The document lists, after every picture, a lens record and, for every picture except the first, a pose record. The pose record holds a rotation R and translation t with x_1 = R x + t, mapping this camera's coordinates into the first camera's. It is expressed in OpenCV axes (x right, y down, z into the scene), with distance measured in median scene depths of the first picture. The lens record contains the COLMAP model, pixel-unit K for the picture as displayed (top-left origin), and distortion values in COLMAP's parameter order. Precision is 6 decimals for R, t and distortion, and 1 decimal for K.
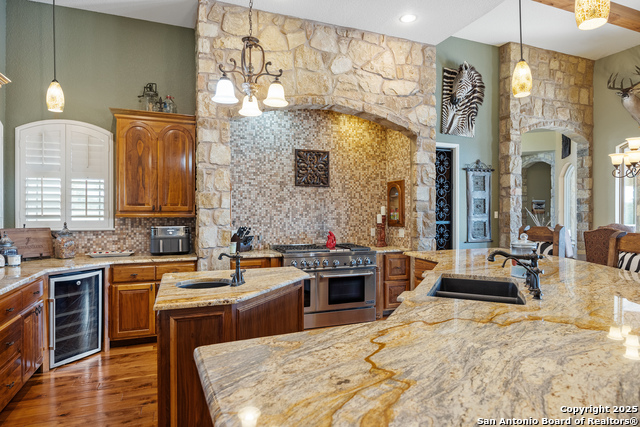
lens RADIAL K [[374.2, 0, 321.3], [0, 374.2, 212.1], [0, 0, 1]] dist [-0.005213, -0.002430]
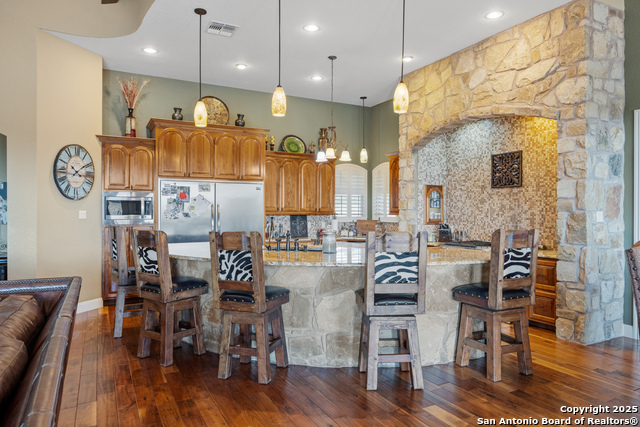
lens RADIAL K [[418.6, 0, 321.2], [0, 418.6, 214.2], [0, 0, 1]] dist [-0.004855, -0.001783]
pose [[0.111237, 0.003855, -0.993786, 1.121811], [-0.001764, 0.999992, 0.003681, 0.002503], [0.993792, 0.001344, 0.111243, 0.374706]]
